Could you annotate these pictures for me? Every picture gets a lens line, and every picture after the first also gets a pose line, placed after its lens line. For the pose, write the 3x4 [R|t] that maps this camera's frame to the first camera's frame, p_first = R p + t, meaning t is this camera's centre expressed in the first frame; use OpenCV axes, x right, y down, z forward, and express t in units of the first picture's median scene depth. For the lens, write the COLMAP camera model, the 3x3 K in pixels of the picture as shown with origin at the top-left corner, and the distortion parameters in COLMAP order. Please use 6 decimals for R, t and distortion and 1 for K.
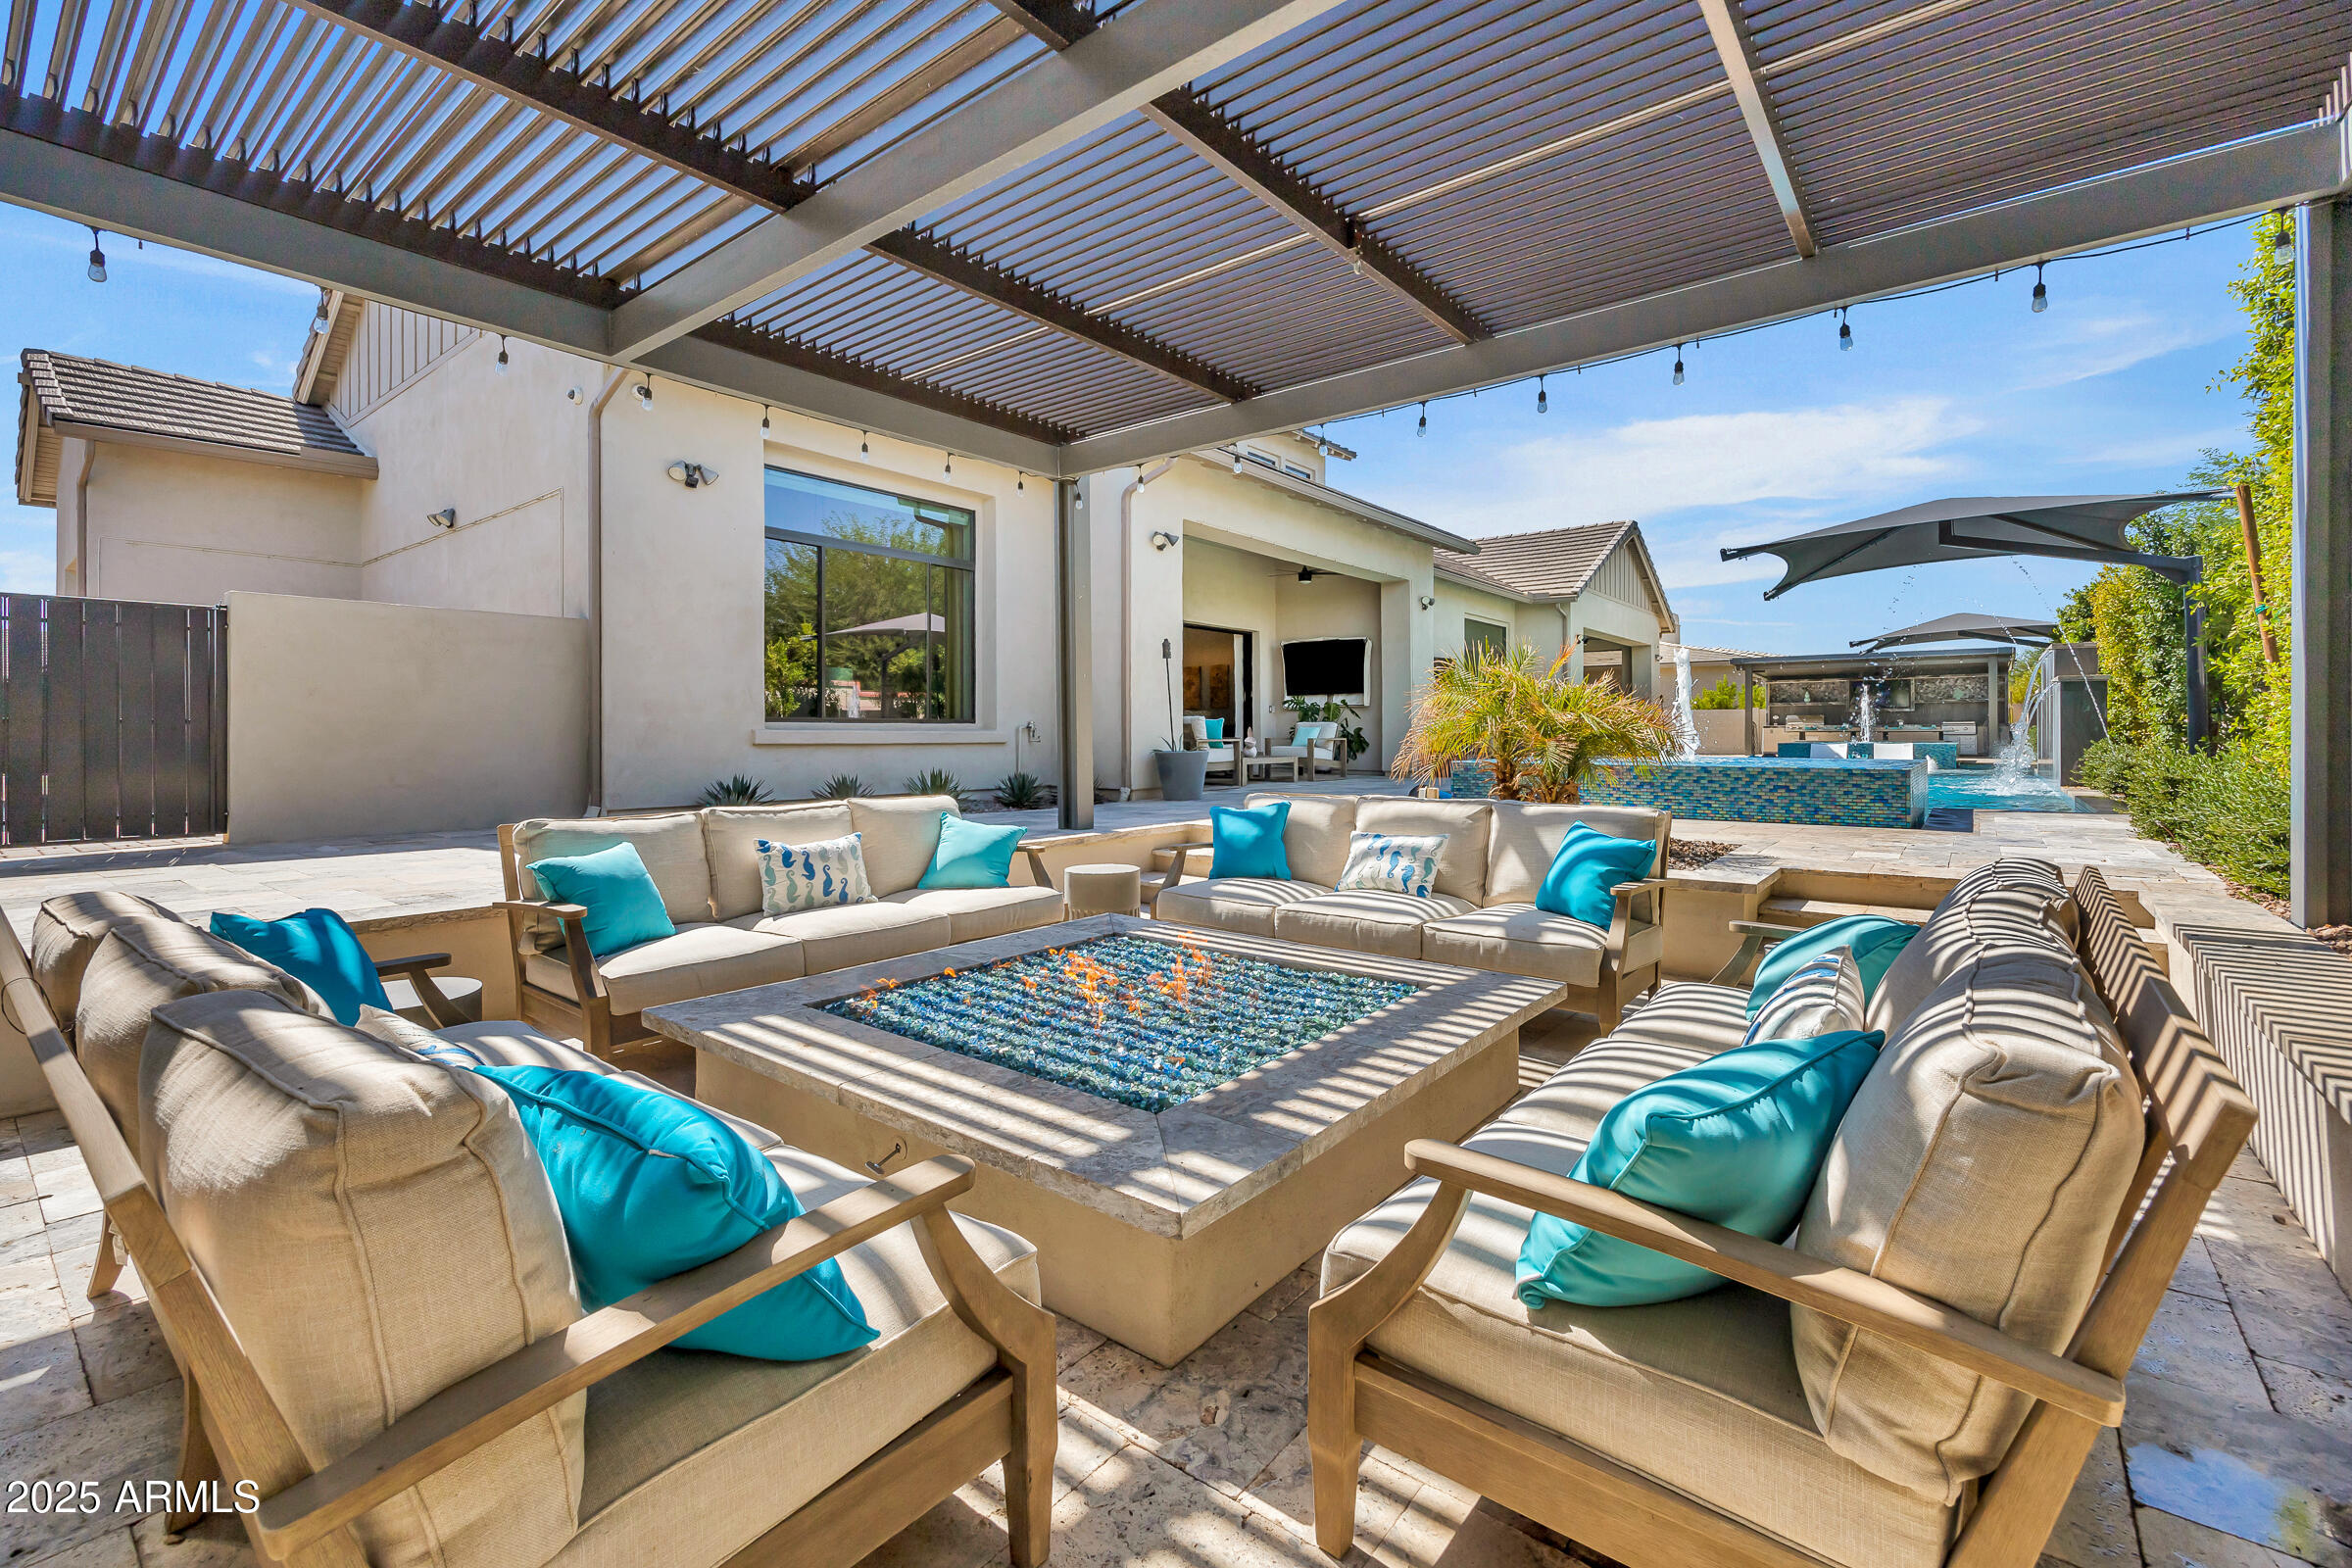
lens RADIAL K [[1014.1, 0, 1191.2], [0, 1014.1, 738.5], [0, 0, 1]] dist [0.003497, -0.000312]
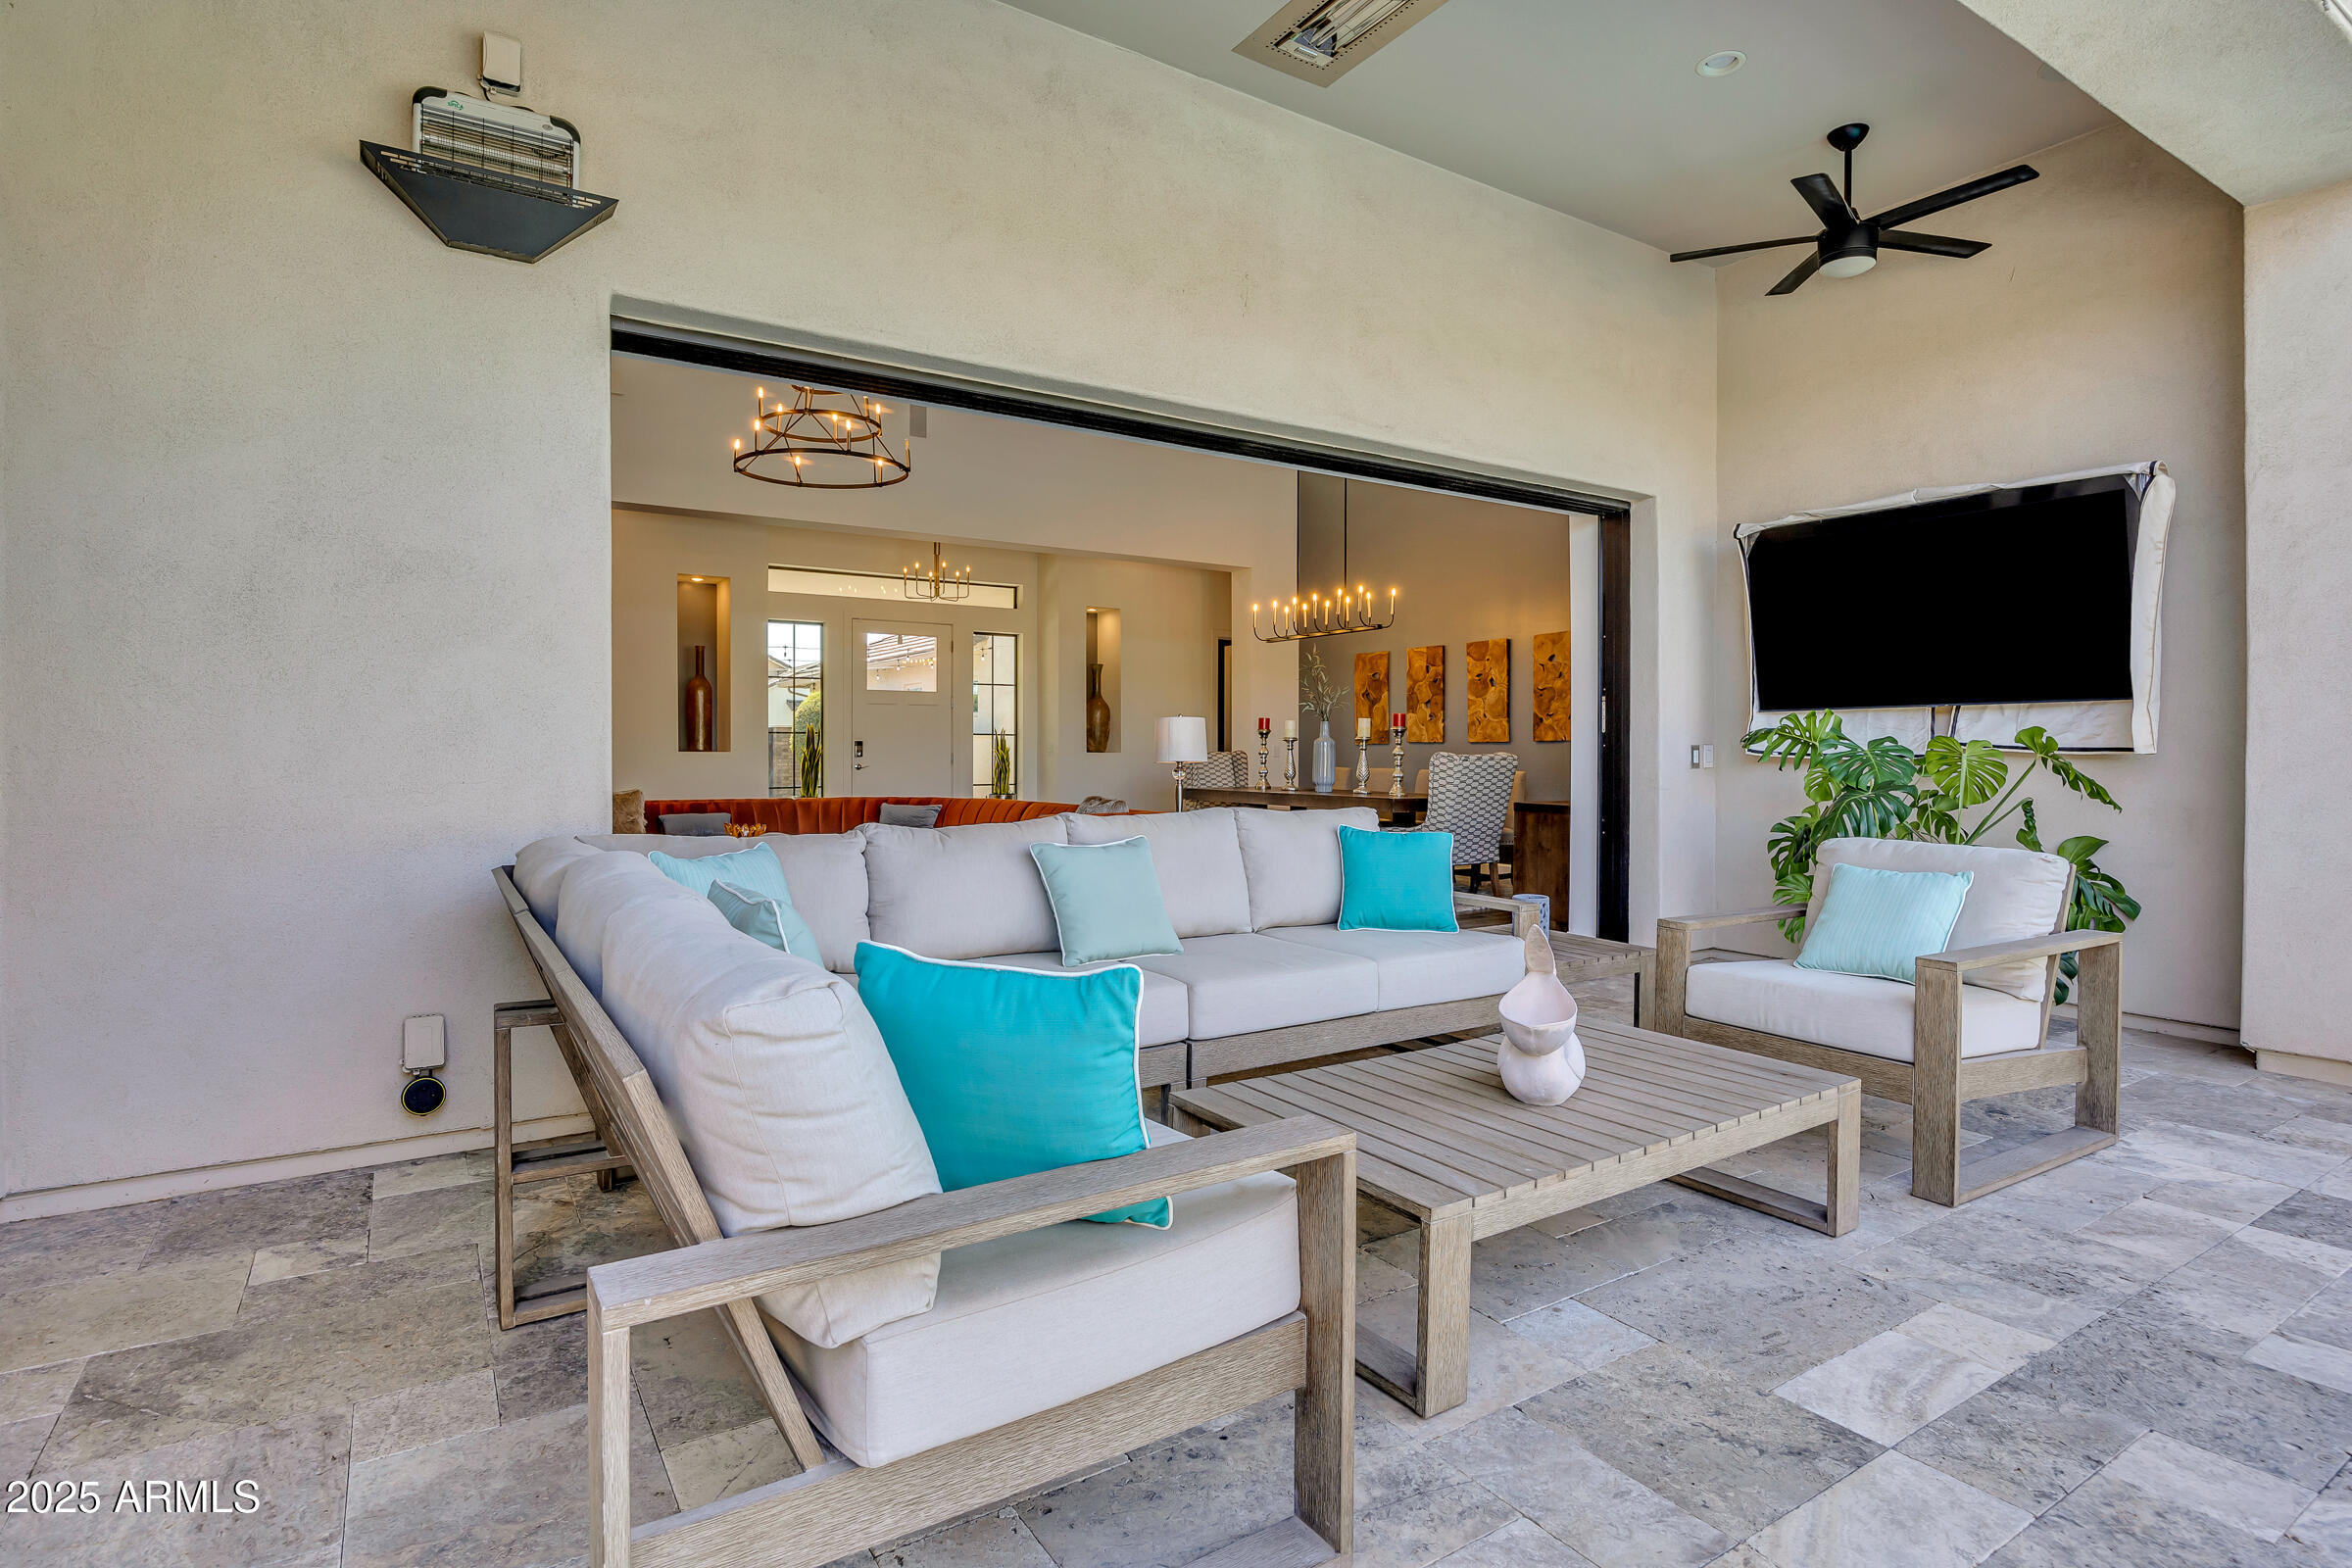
lens RADIAL K [[1222.6, 0, 1187.8], [0, 1222.6, 771.8], [0, 0, 1]] dist [-0.006091, 0.001316]
pose [[0.951861, 0.011151, -0.306326, 0.040750], [-0.008784, 0.999920, 0.009105, -0.022975], [0.306403, -0.005976, 0.951883, 0.534010]]
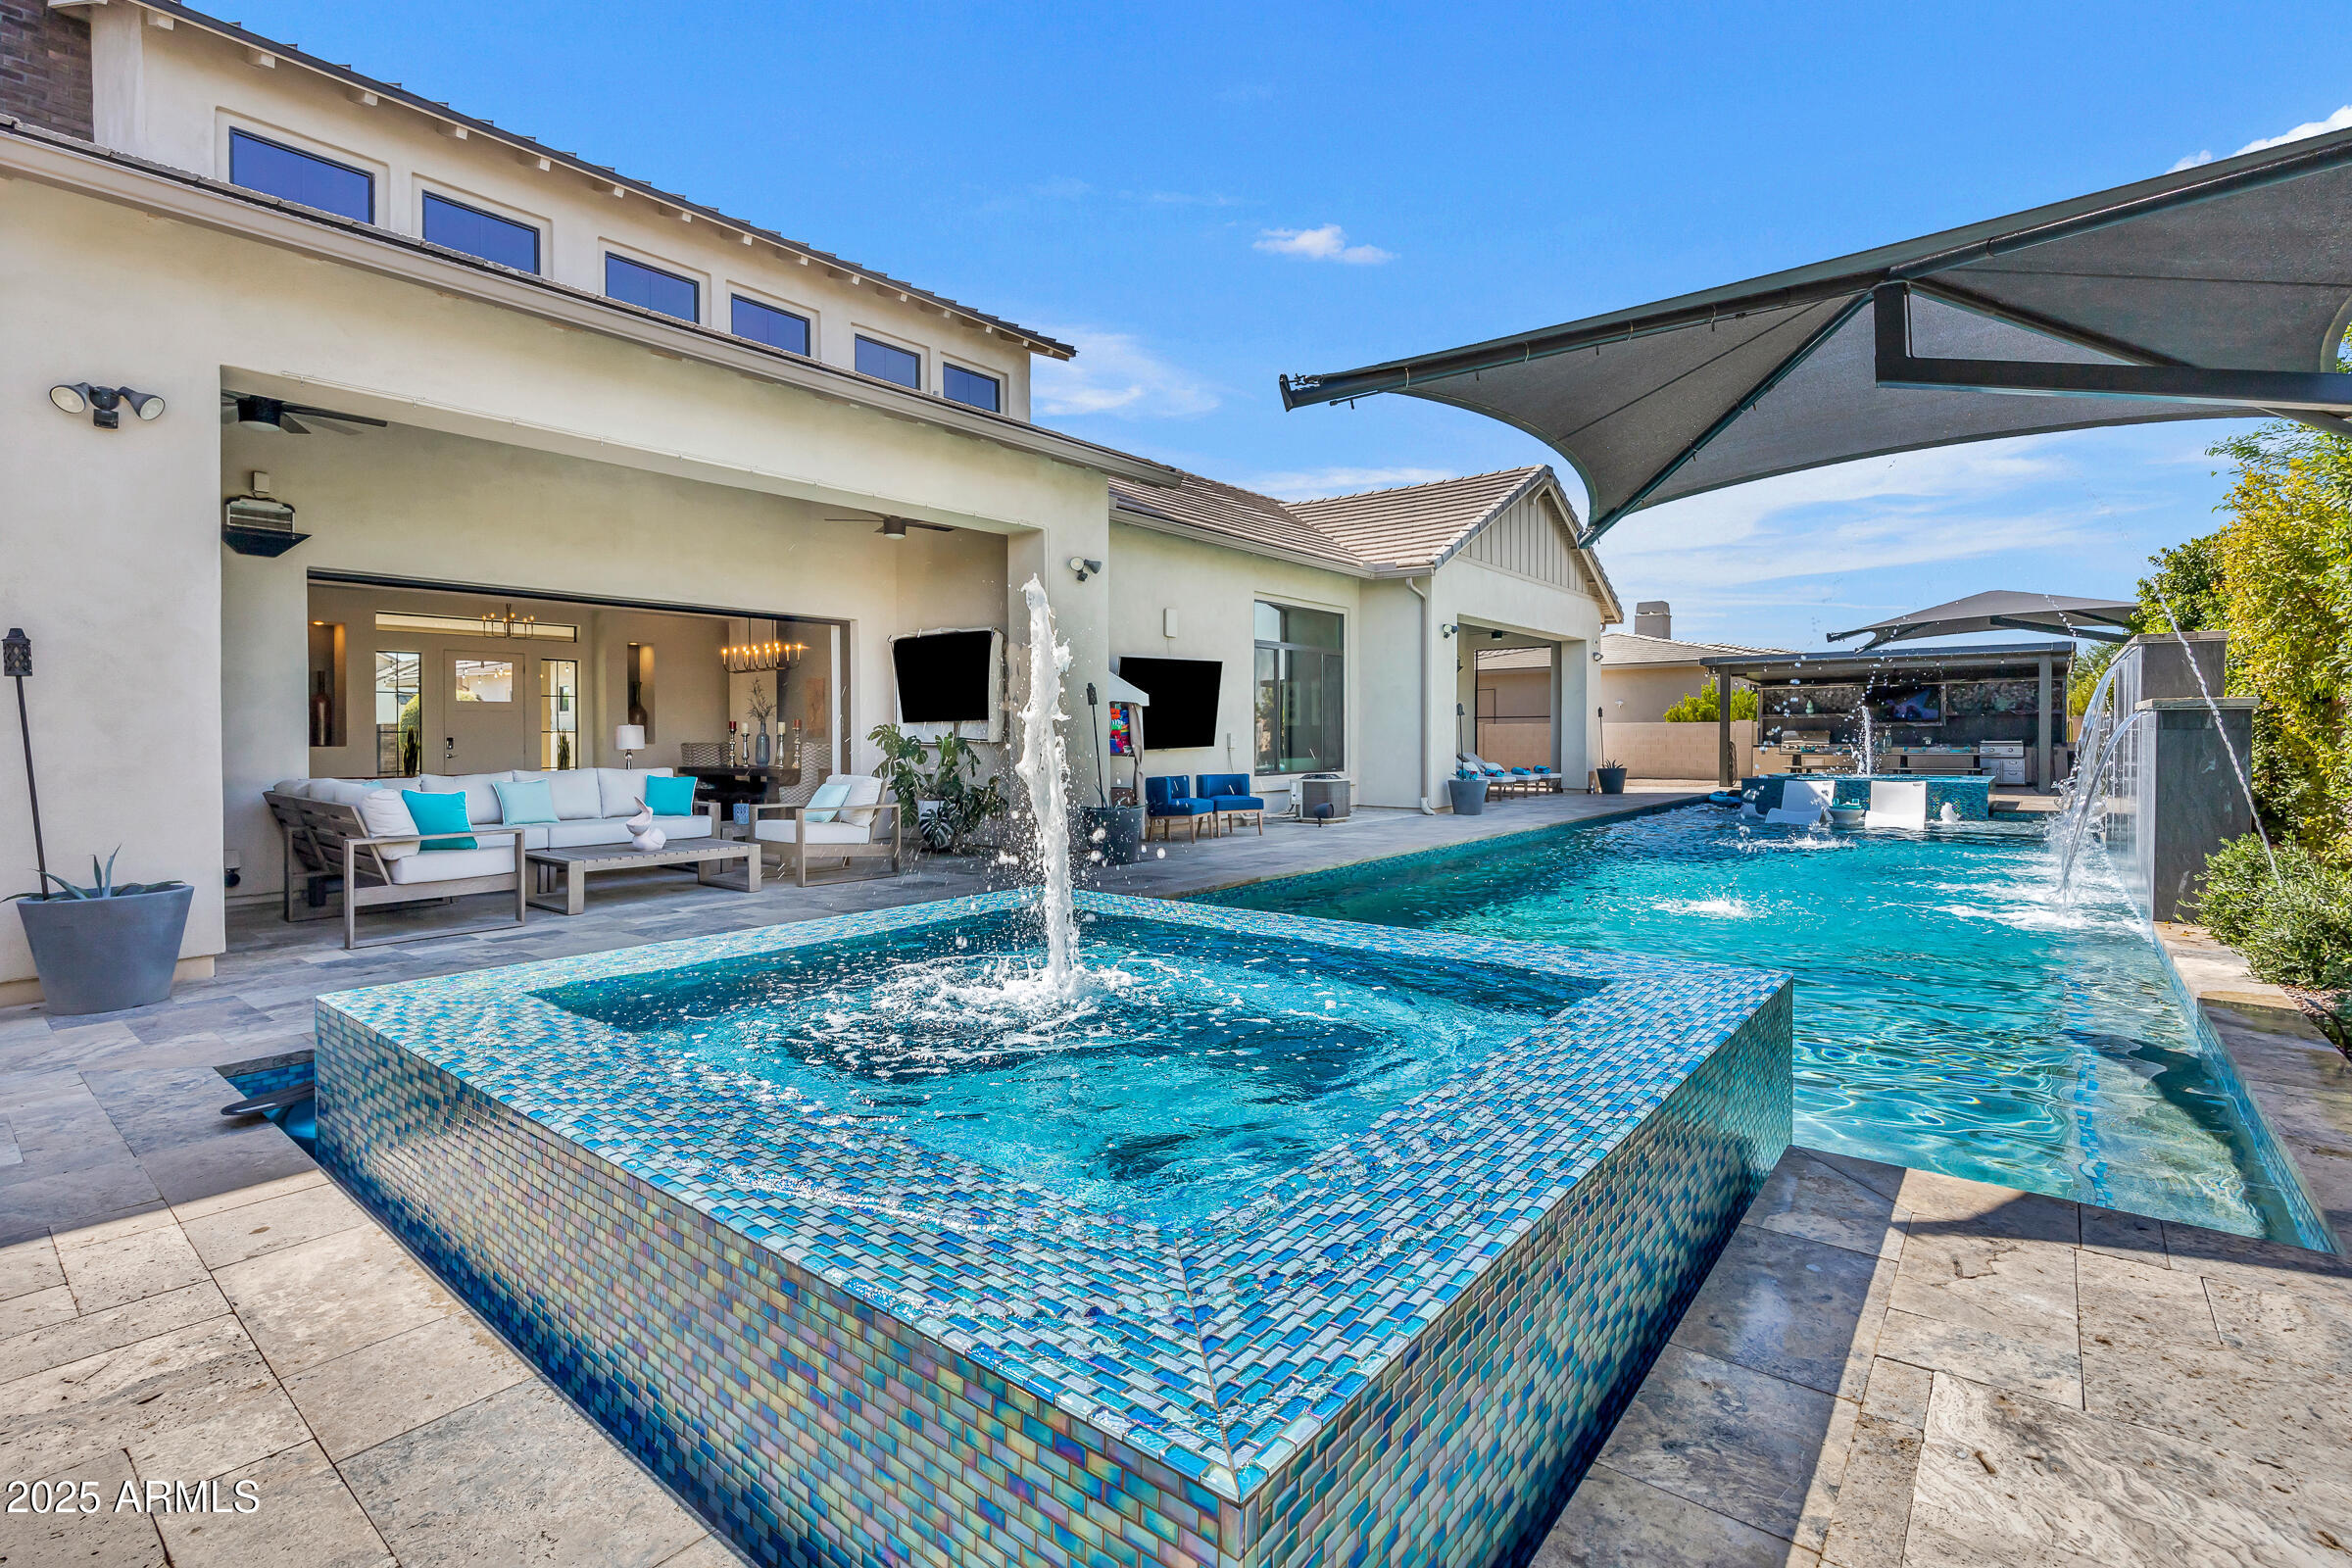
lens RADIAL K [[1105.0, 0, 1154.4], [0, 1105.0, 768.8], [0, 0, 1]] dist [-0.020361, 0.001710]
pose [[0.999767, -0.002744, -0.021415, 0.228402], [0.003207, 0.999761, 0.021646, -0.024219], [0.021351, -0.021709, 0.999536, 0.277616]]
